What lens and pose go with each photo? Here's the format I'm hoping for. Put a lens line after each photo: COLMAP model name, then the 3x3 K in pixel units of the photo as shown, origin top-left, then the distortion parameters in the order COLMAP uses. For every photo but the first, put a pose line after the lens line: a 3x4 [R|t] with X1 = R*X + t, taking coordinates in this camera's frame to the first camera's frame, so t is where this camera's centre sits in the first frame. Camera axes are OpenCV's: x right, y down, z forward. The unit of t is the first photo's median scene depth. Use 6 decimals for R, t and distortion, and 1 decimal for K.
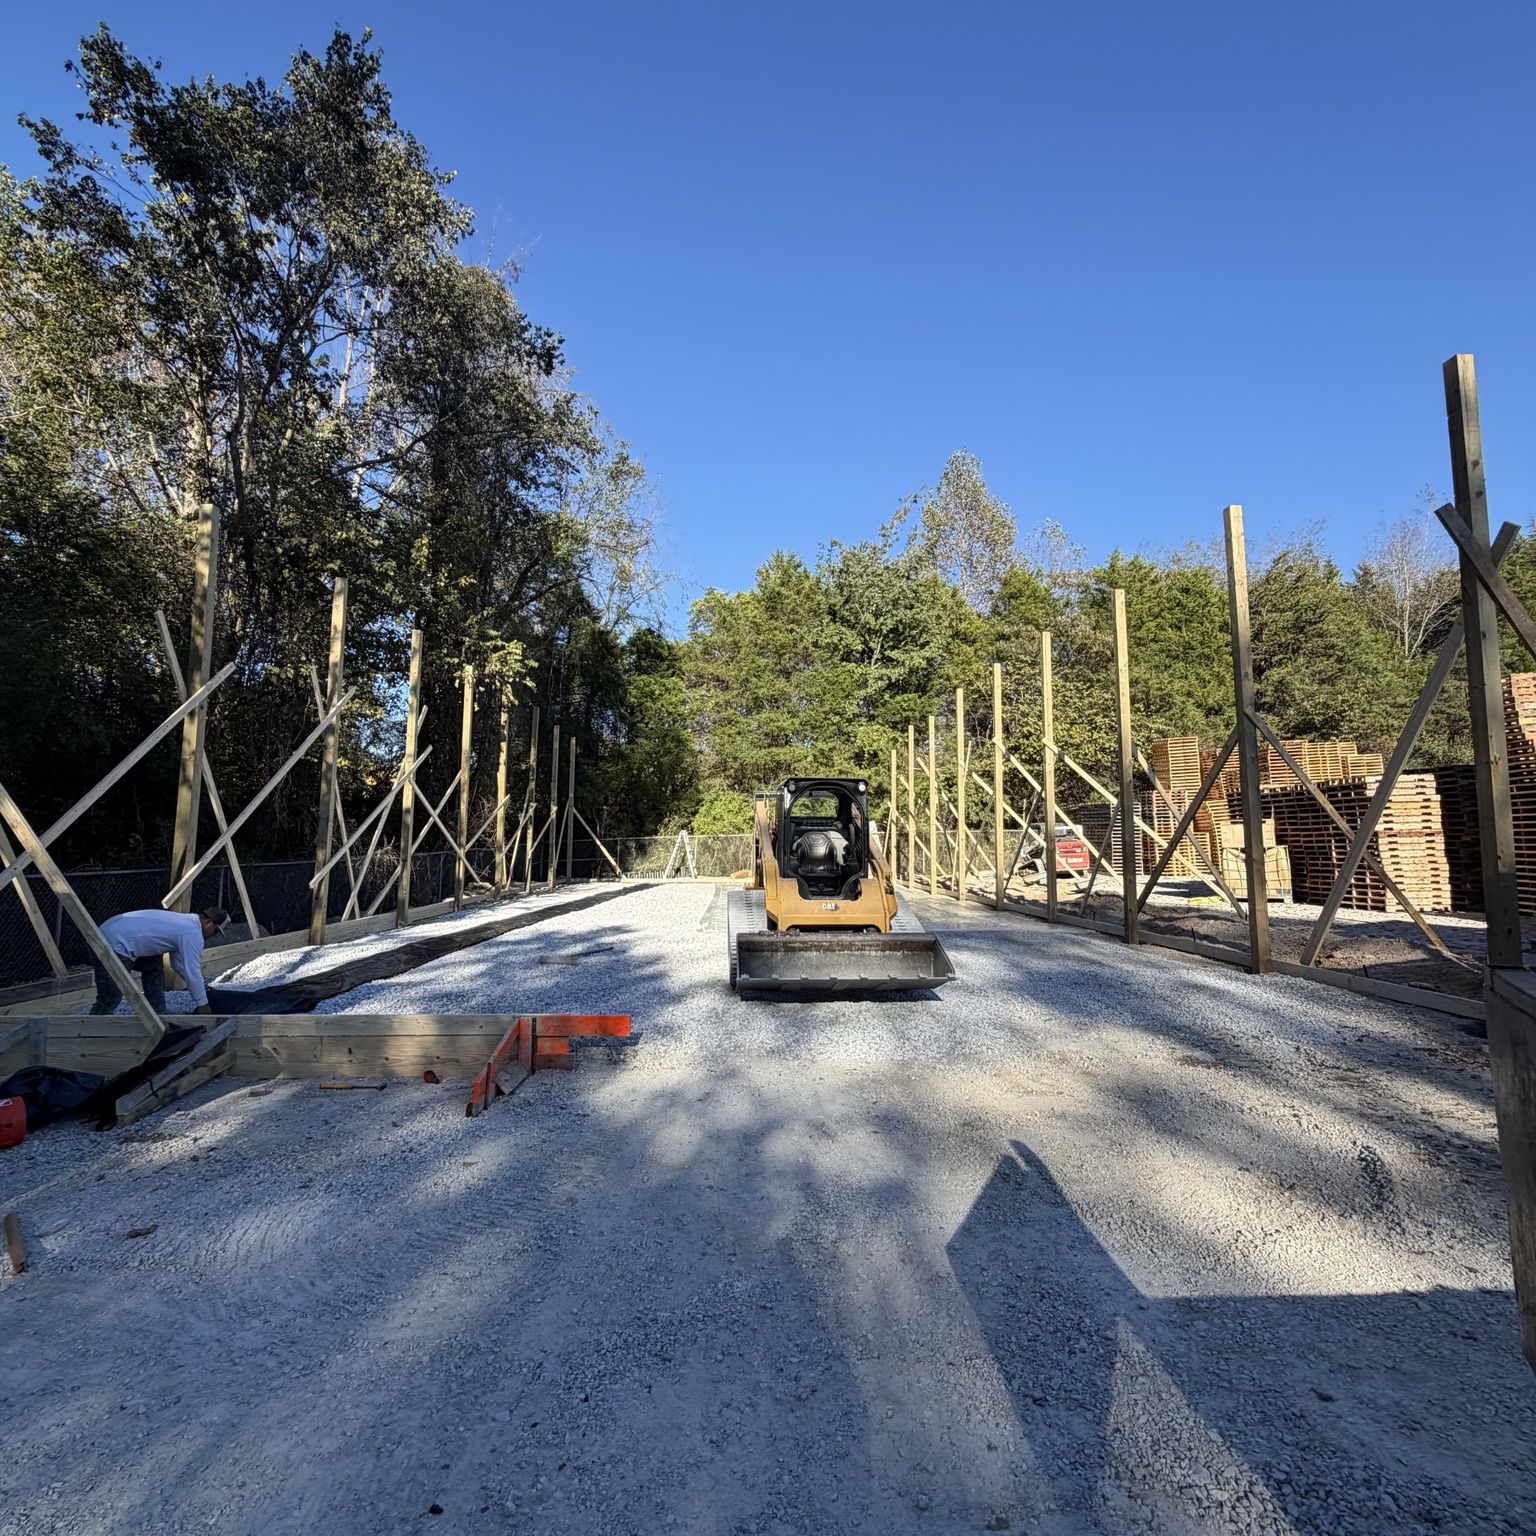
lens RADIAL K [[814.1, 0, 764.5], [0, 814.1, 774.1], [0, 0, 1]] dist [0.006852, -0.001138]
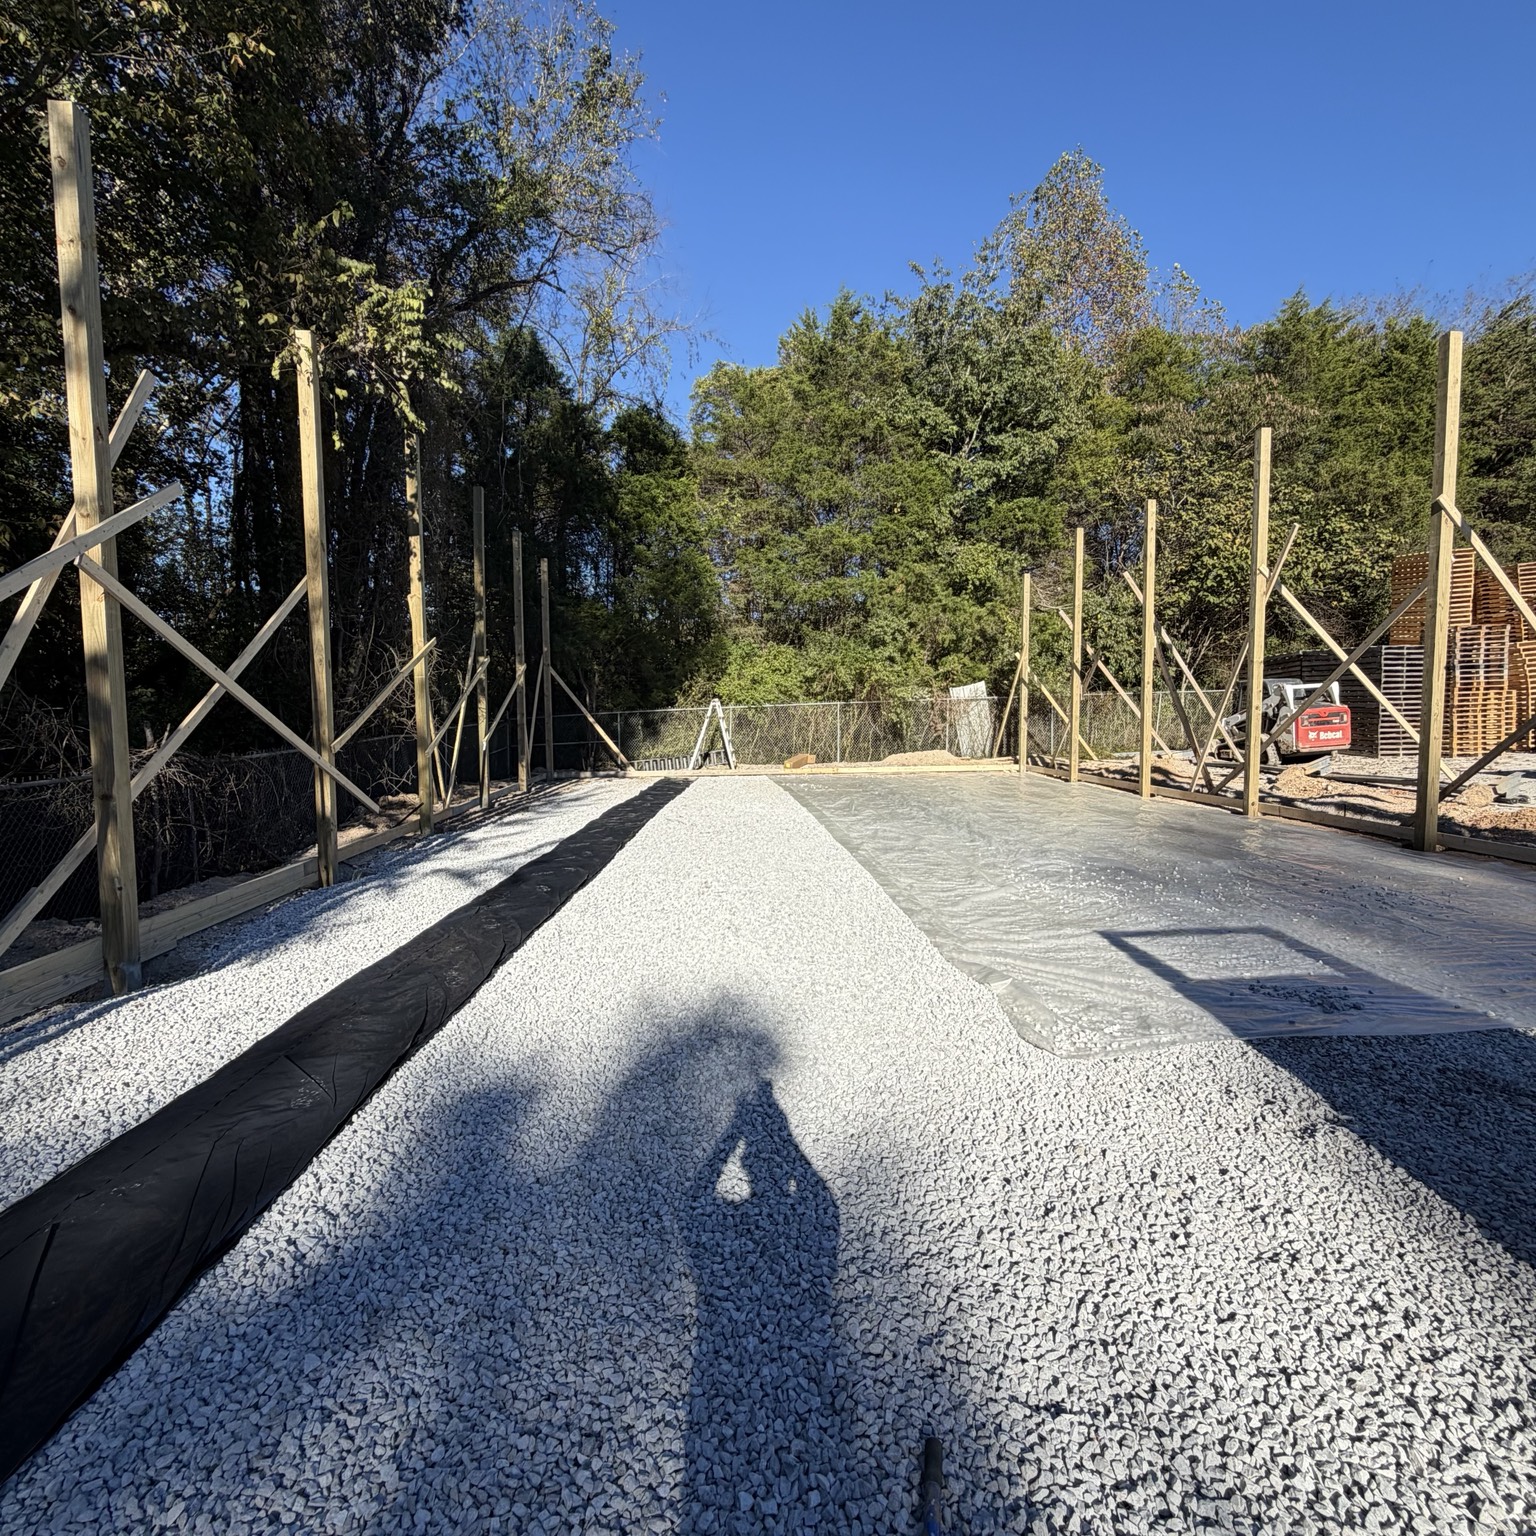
lens RADIAL K [[814.1, 0, 764.5], [0, 814.1, 774.1], [0, 0, 1]] dist [0.006852, -0.001138]
pose [[0.999275, -0.018663, 0.033170, -0.072744], [0.012934, 0.986169, 0.165238, 0.017052], [-0.035795, -0.164689, 0.985696, 0.281668]]
